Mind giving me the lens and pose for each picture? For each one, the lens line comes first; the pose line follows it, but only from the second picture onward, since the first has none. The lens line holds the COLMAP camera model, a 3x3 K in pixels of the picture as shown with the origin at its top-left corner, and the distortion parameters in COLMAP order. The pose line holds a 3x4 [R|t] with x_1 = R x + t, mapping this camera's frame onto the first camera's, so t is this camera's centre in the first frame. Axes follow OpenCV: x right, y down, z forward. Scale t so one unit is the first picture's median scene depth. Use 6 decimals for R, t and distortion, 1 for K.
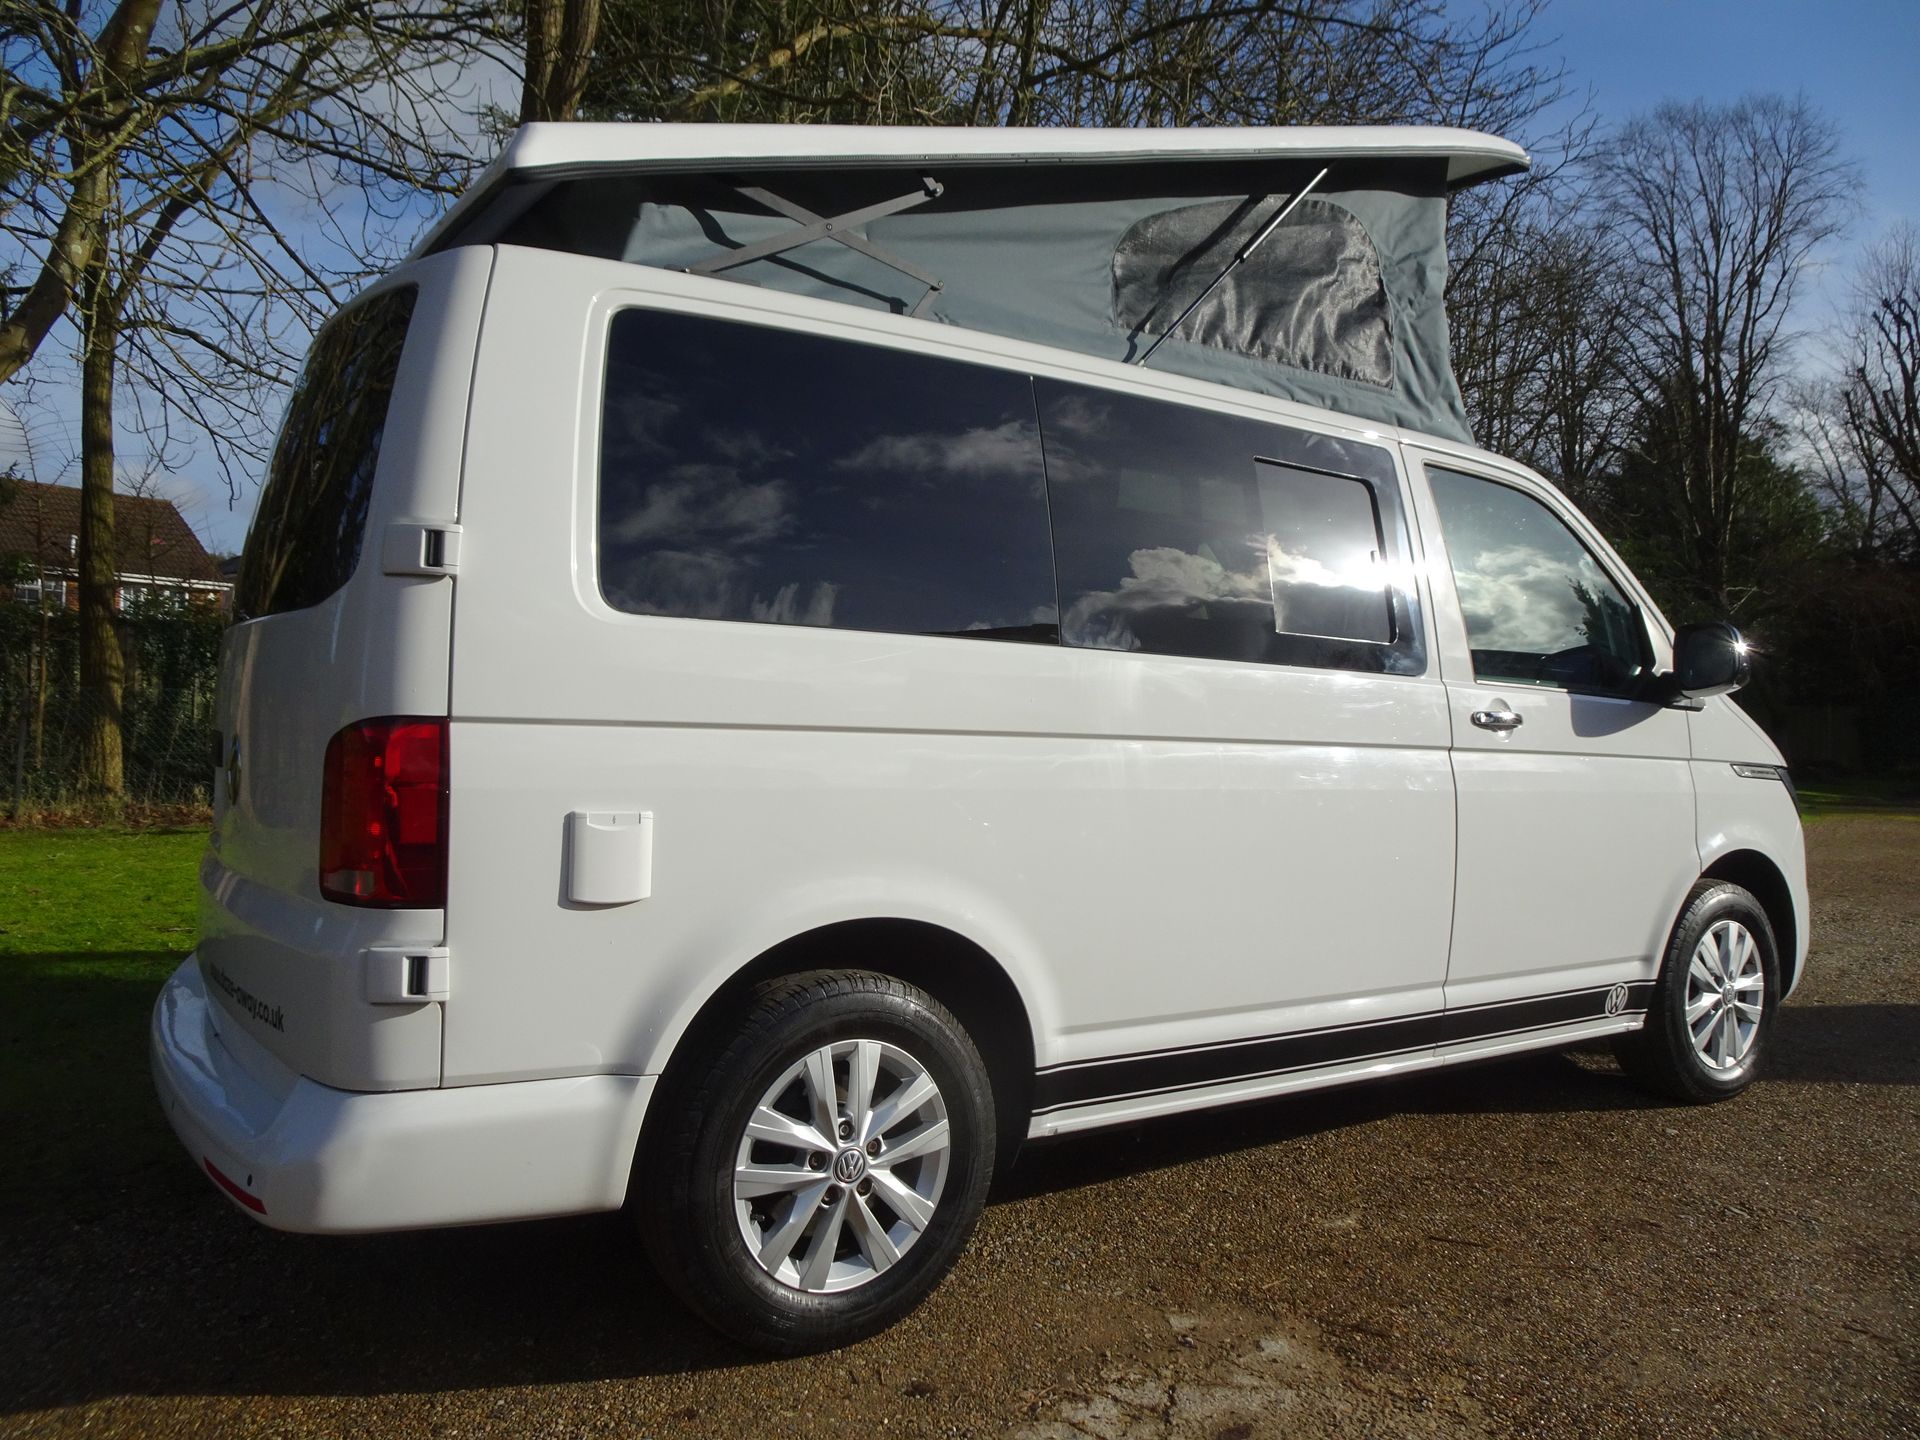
lens RADIAL K [[1371.5, 0, 957.4], [0, 1371.5, 707.1], [0, 0, 1]] dist [0.015435, -0.011758]
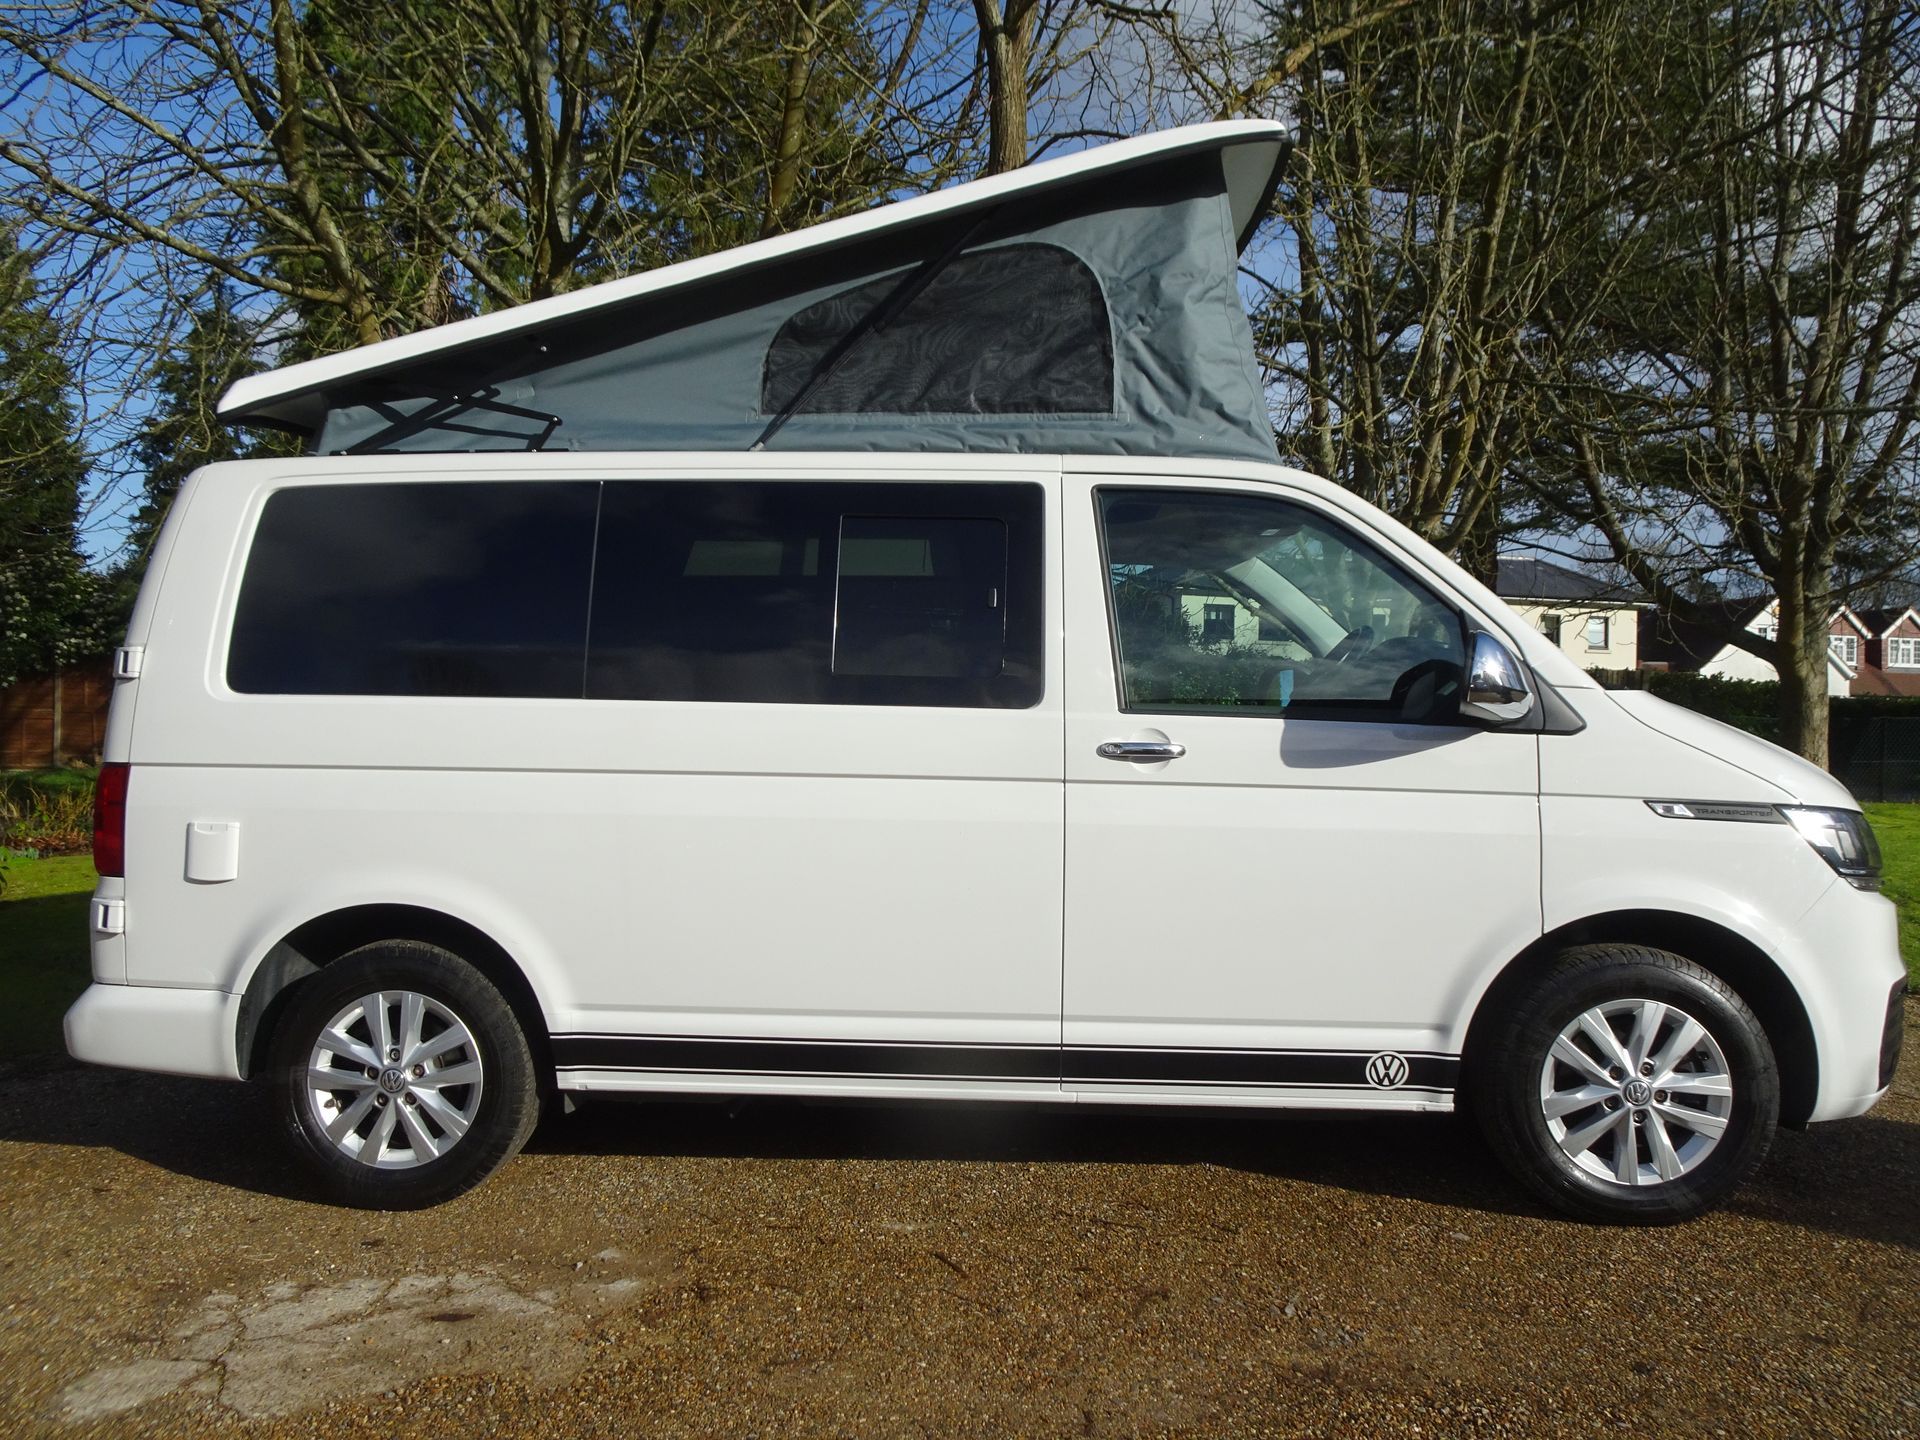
lens RADIAL K [[1371.5, 0, 960.3], [0, 1371.5, 718.6], [0, 0, 1]] dist [0.015435, -0.011758]
pose [[0.801105, -0.020974, -0.598156, 1.188228], [0.019350, 0.999771, -0.009141, -0.009567], [0.598211, -0.004251, 0.801327, 0.219793]]
